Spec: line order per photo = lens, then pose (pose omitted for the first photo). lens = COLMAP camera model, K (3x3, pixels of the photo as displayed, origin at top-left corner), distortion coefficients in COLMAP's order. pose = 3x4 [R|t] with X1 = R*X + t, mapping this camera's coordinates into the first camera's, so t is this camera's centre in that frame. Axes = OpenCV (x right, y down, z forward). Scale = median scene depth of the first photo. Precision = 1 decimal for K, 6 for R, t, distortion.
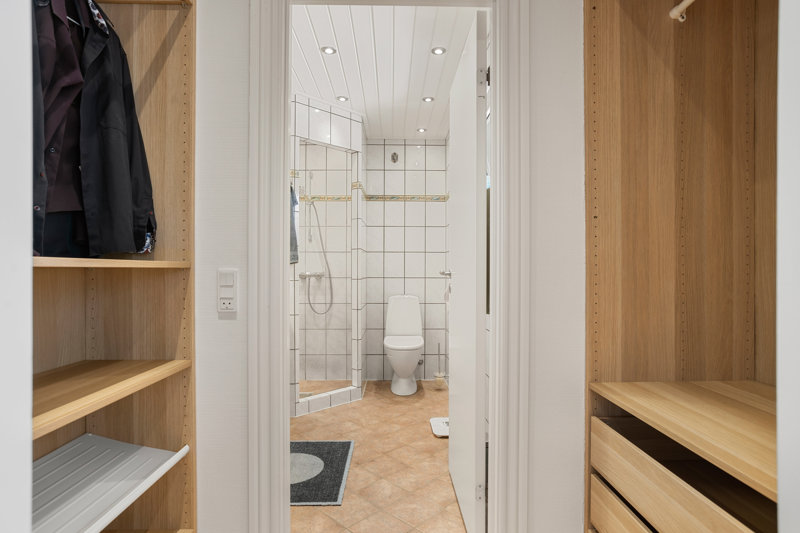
lens RADIAL K [[428.9, 0, 401.0], [0, 428.9, 261.9], [0, 0, 1]] dist [-0.051655, 0.037157]
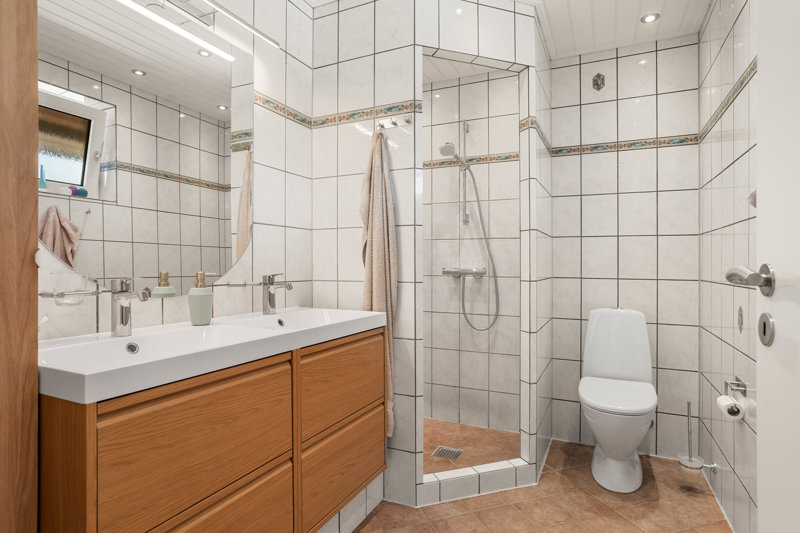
lens RADIAL K [[428.9, 0, 401.0], [0, 428.9, 261.9], [0, 0, 1]] dist [-0.051655, 0.037157]
pose [[0.893798, -0.002757, -0.448462, 0.002953], [0.005180, 0.999978, 0.004175, 0.010092], [0.448441, -0.006055, 0.893792, 0.339693]]
